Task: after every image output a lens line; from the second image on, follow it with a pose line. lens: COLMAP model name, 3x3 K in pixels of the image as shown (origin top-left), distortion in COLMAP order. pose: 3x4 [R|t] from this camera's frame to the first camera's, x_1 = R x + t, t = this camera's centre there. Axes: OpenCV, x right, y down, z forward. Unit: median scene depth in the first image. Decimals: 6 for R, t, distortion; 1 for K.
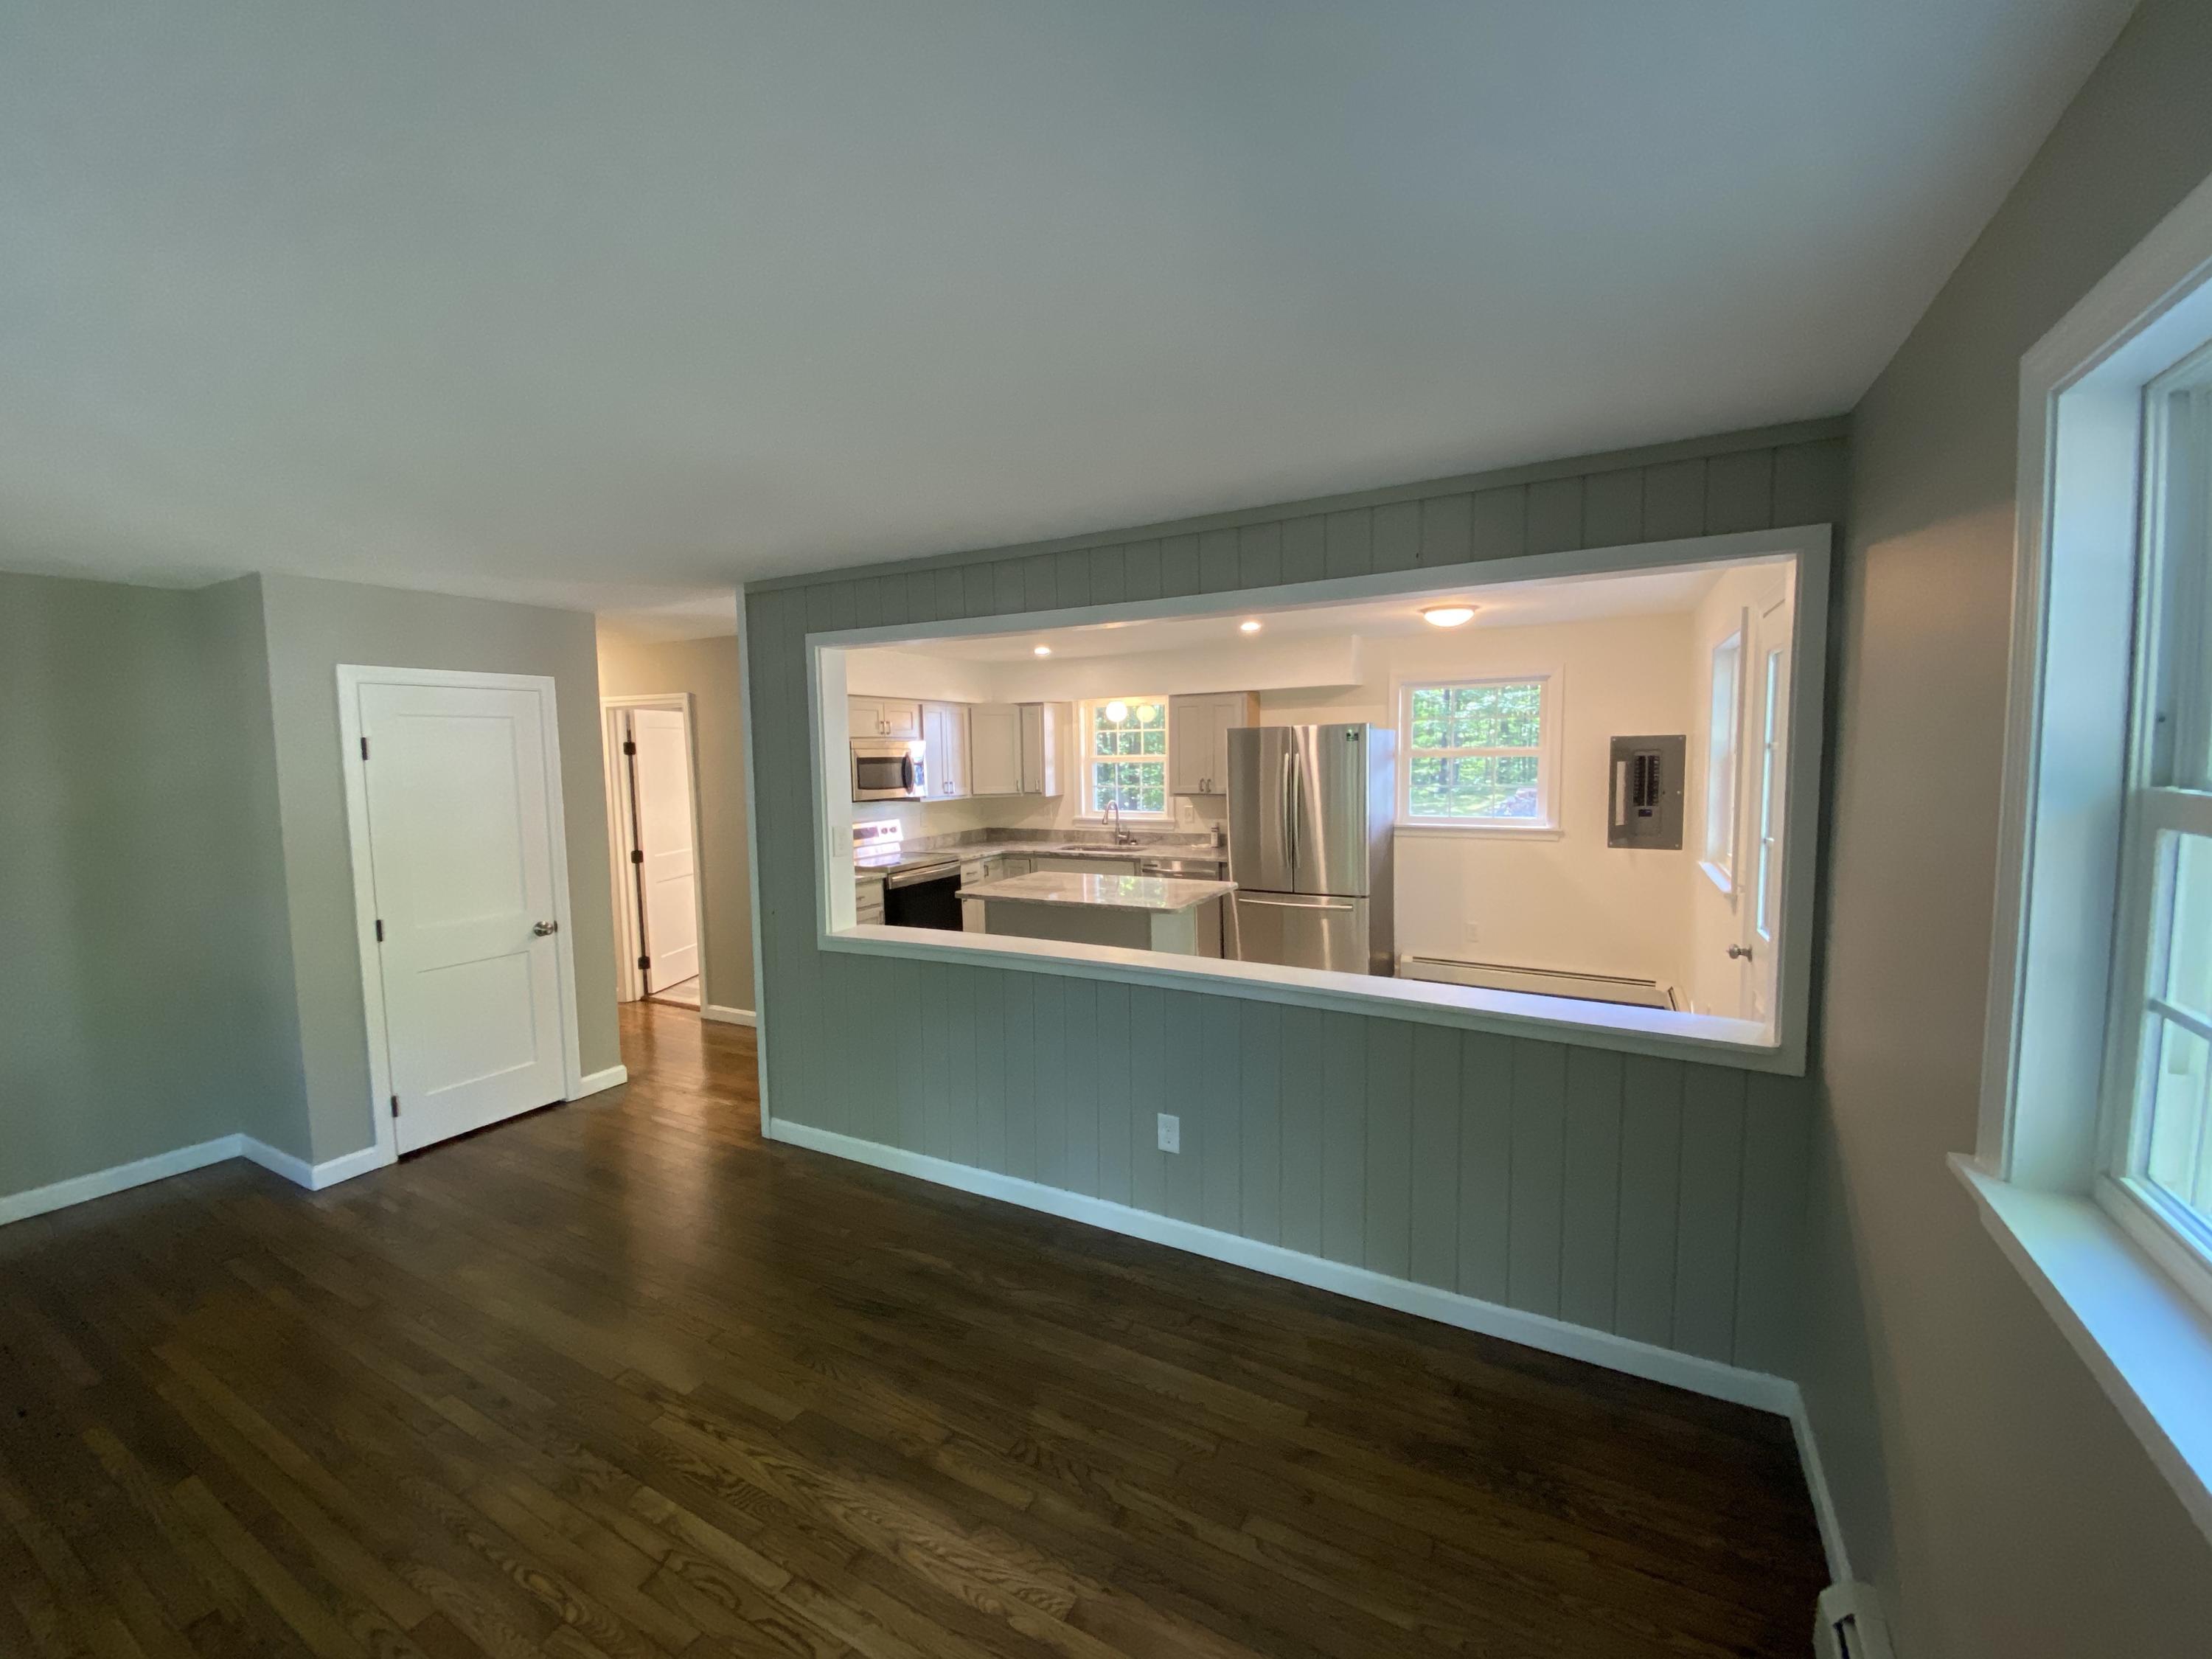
lens RADIAL K [[902.4, 0, 1106.0], [0, 902.4, 829.5], [0, 0, 1]] dist [-0.000507, -0.000048]
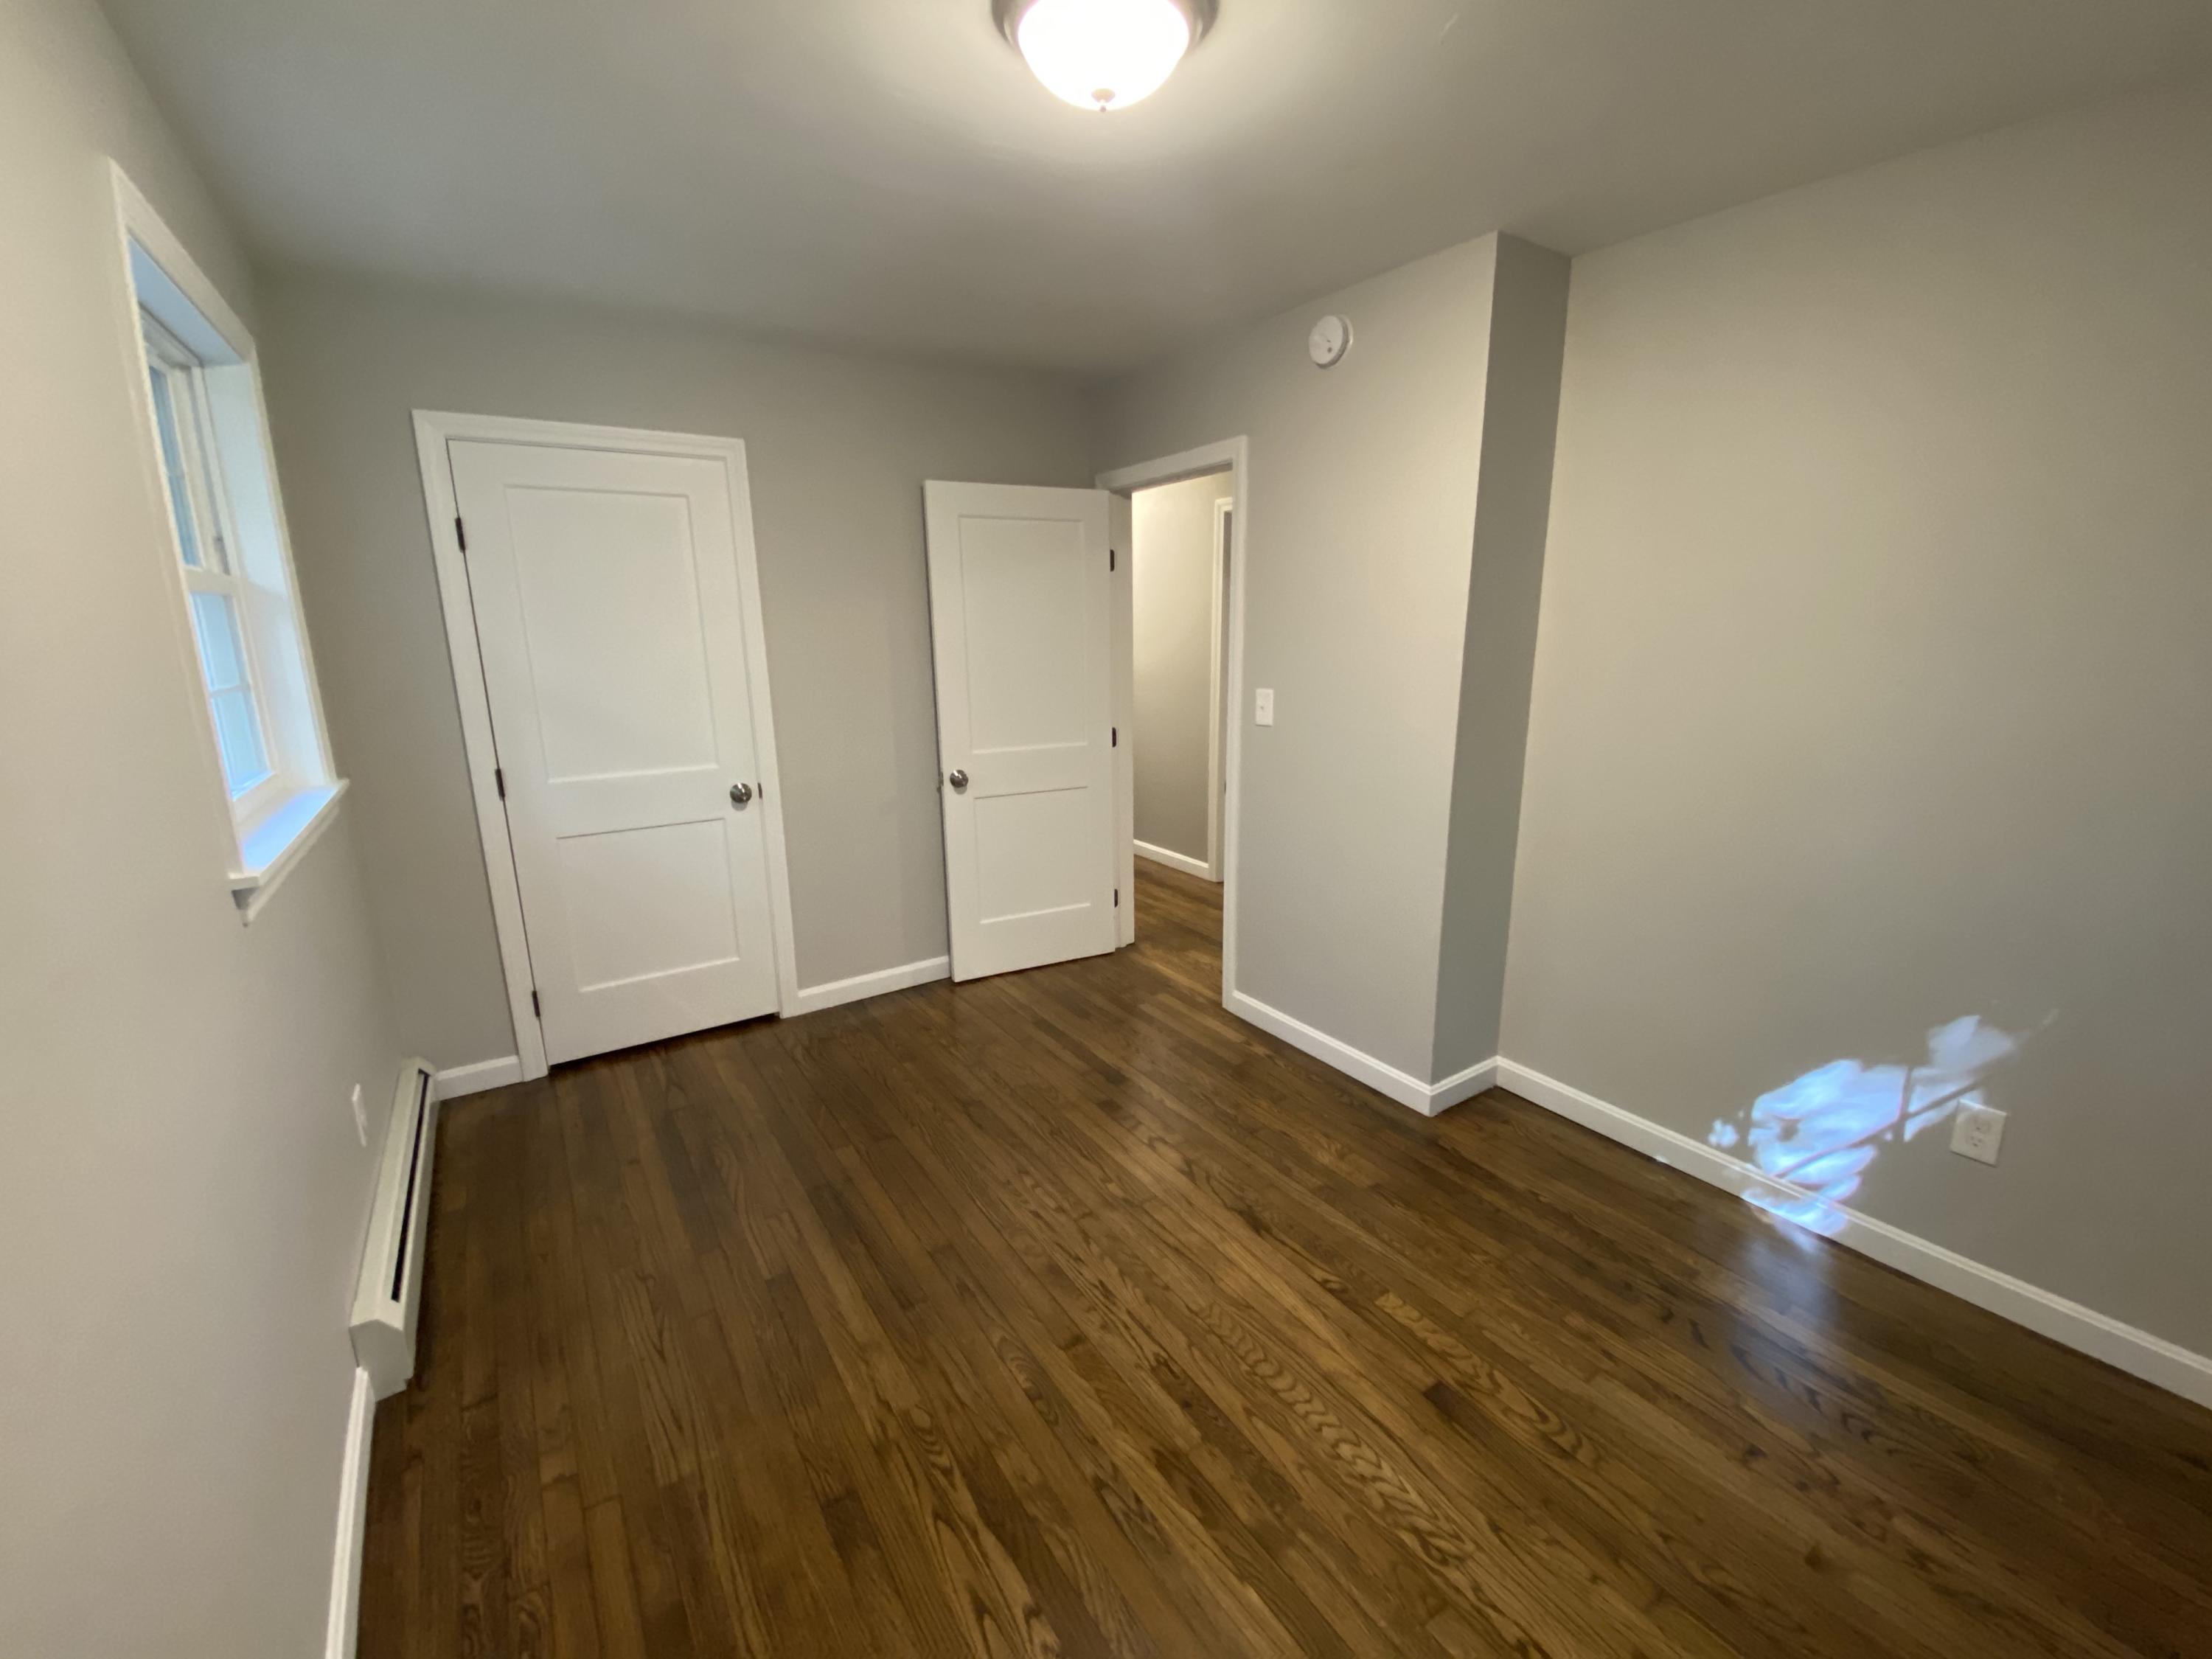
lens RADIAL K [[902.4, 0, 1106.0], [0, 902.4, 829.5], [0, 0, 1]] dist [-0.000507, -0.000048]
pose [[0.872308, 0.110838, -0.476228, -0.001259], [-0.037510, 0.986268, 0.160837, 0.006896], [0.487516, -0.122436, 0.864487, 0.477652]]
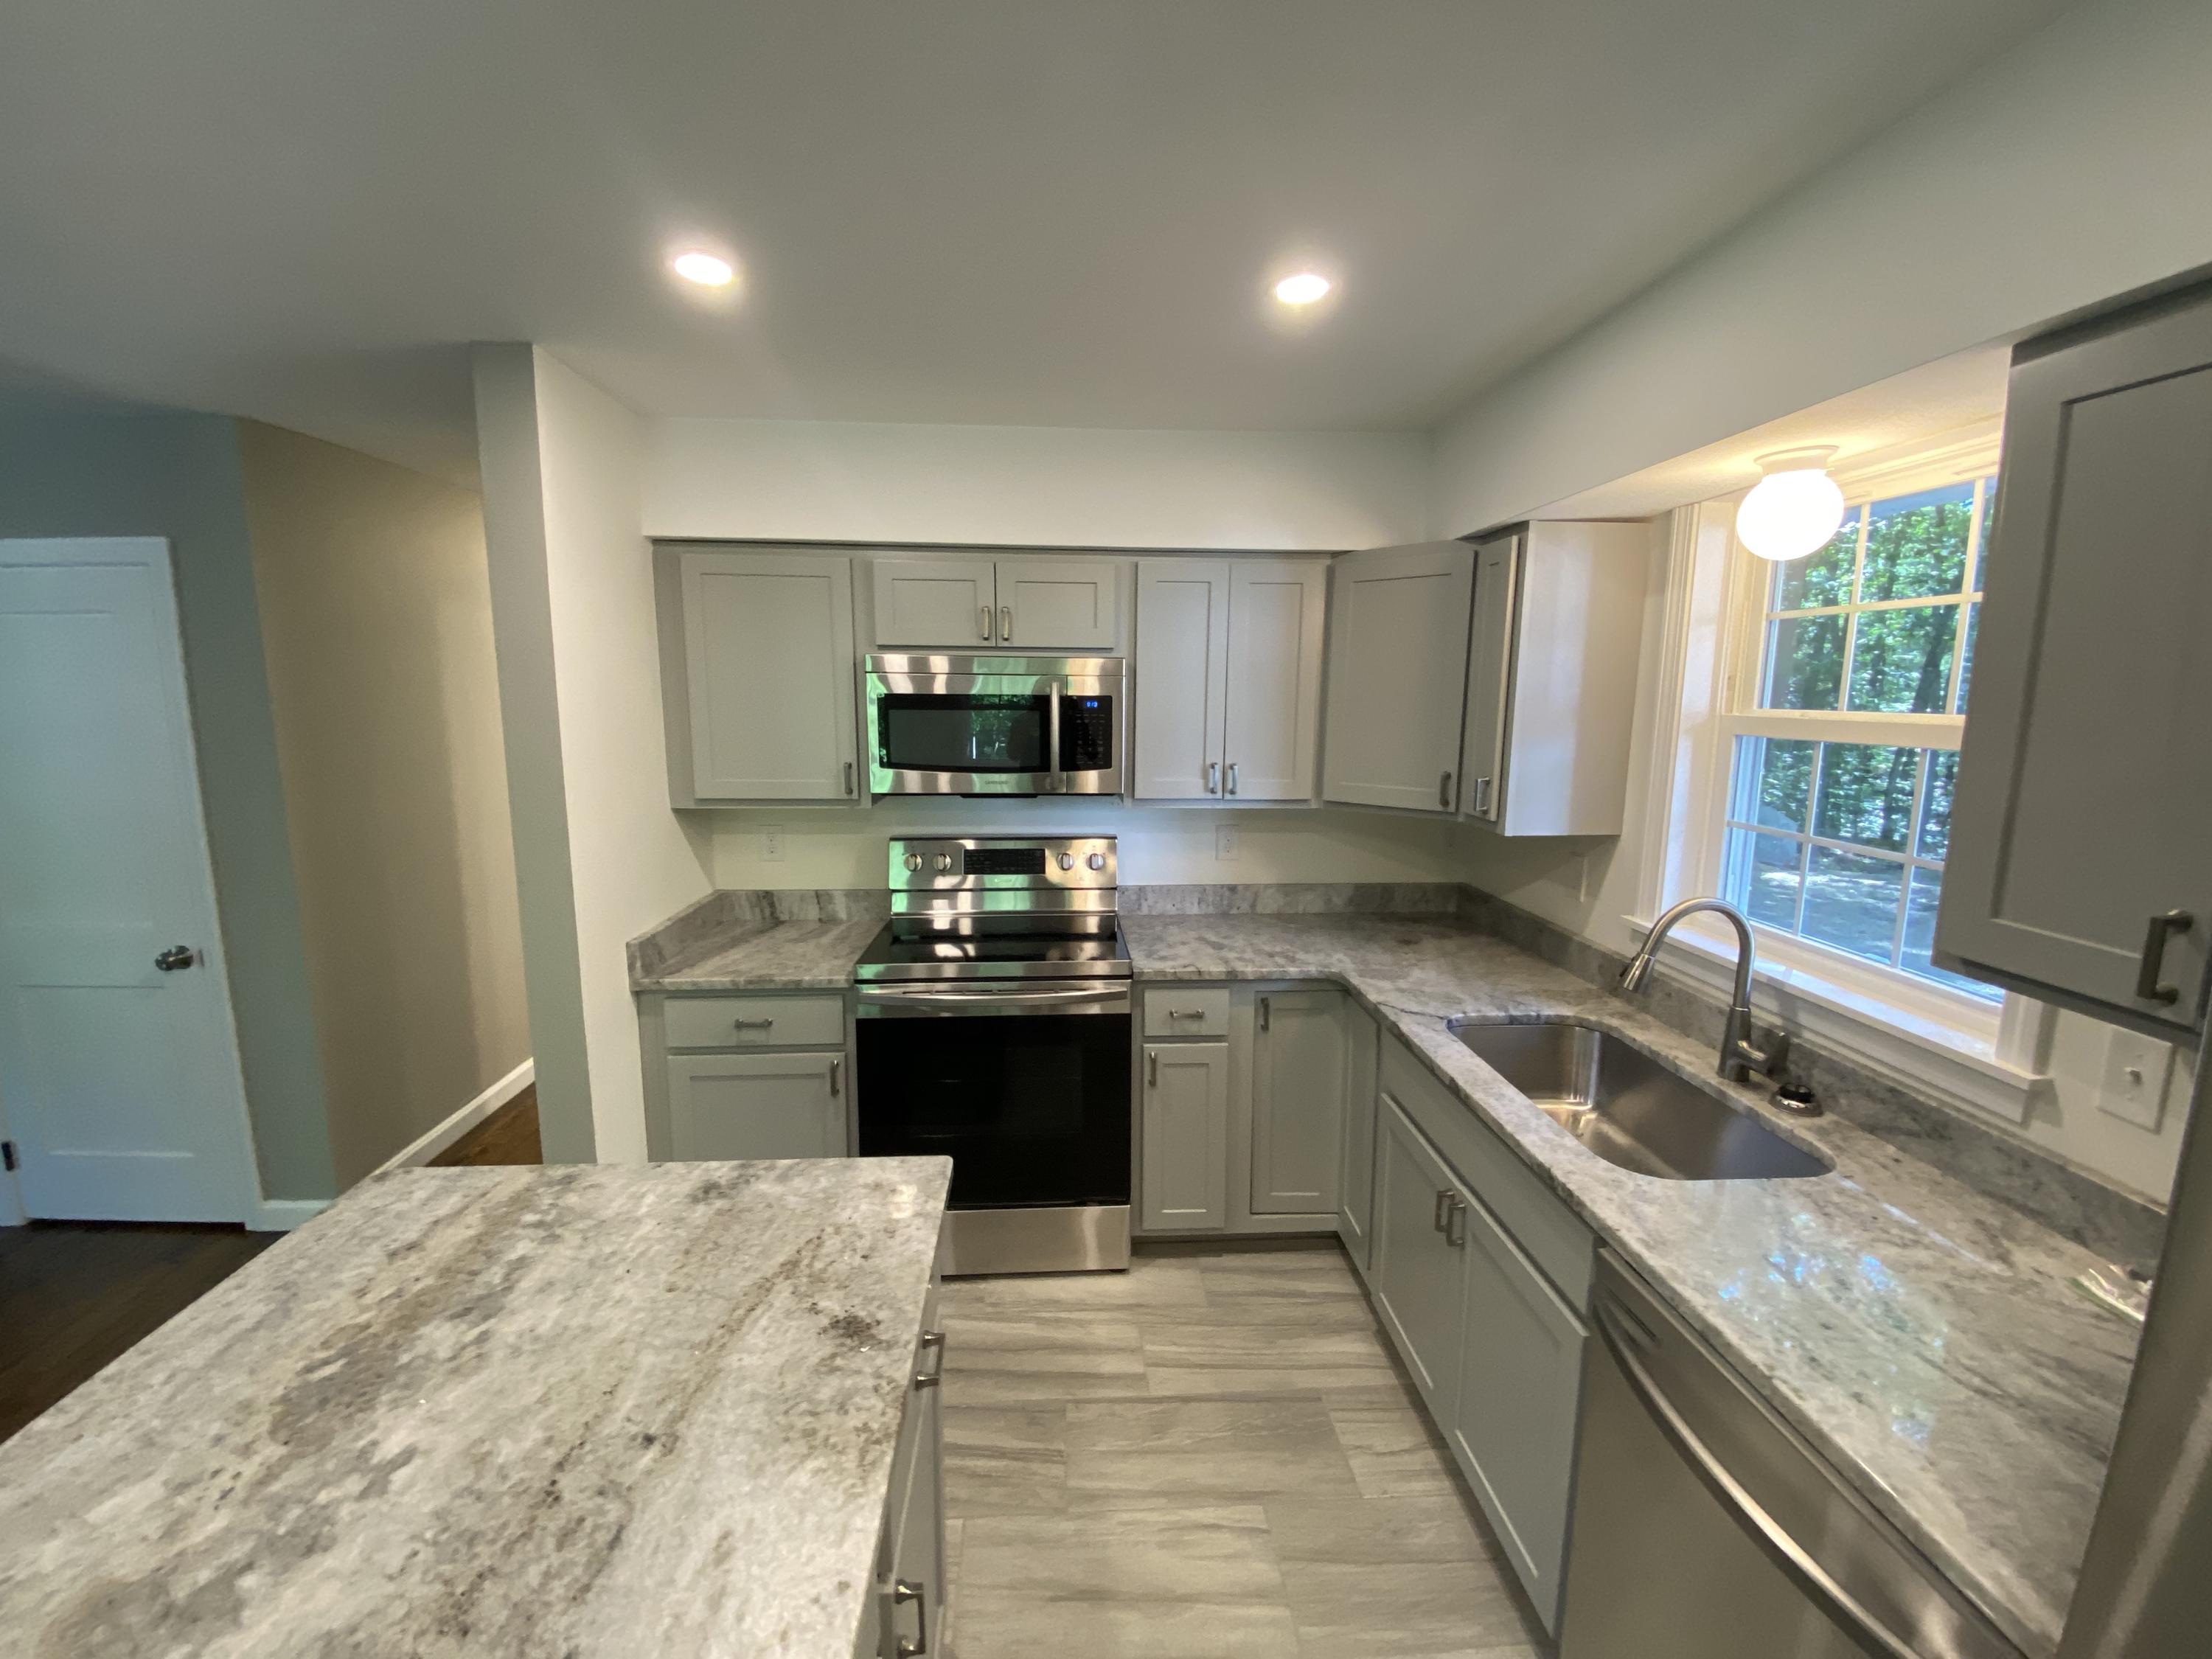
lens RADIAL K [[902.4, 0, 1106.0], [0, 902.4, 829.5], [0, 0, 1]] dist [-0.000507, -0.000048]
pose [[0.512988, 0.151983, -0.844834, 0.199190], [-0.089211, 0.988311, 0.123624, -0.104794], [0.853747, 0.011951, 0.520550, 1.167055]]
